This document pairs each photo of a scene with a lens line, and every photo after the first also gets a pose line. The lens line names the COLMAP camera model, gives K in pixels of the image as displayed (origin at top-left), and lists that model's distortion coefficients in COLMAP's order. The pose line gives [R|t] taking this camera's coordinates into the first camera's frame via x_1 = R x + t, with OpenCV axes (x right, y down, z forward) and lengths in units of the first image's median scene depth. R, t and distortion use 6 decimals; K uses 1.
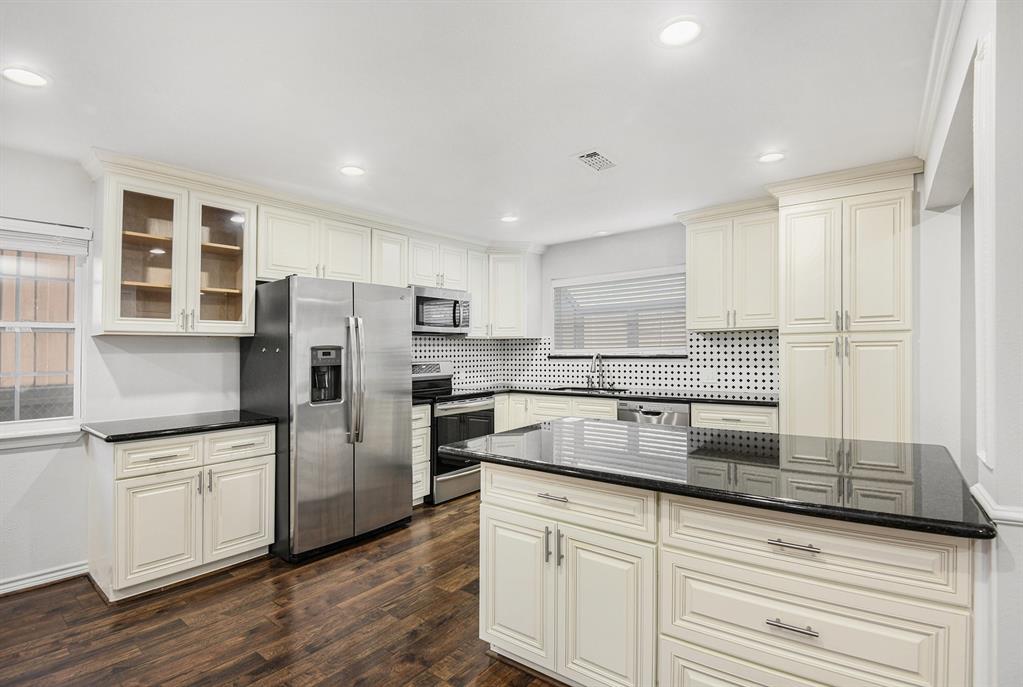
lens RADIAL K [[479.0, 0, 513.3], [0, 479.0, 345.9], [0, 0, 1]] dist [-0.028469, -0.008406]
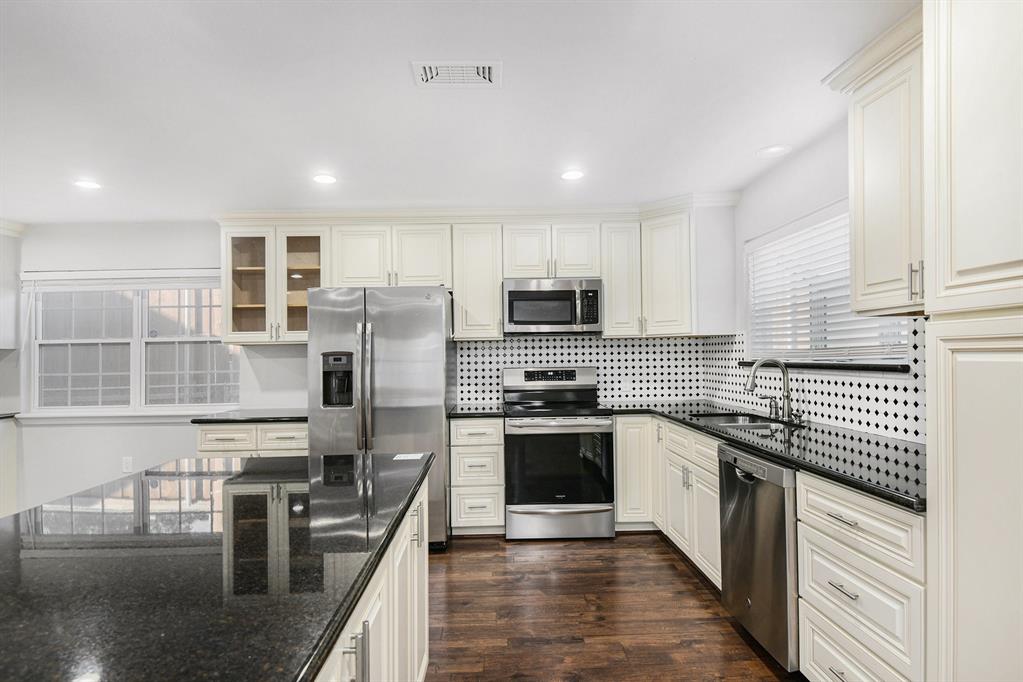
lens RADIAL K [[531.3, 0, 512.6], [0, 531.3, 342.0], [0, 0, 1]] dist [0.001701, 0.000164]
pose [[0.647641, -0.015860, -0.761780, 0.554865], [0.014044, 0.999862, -0.008877, -0.004362], [0.761816, -0.004949, 0.647774, 0.404749]]
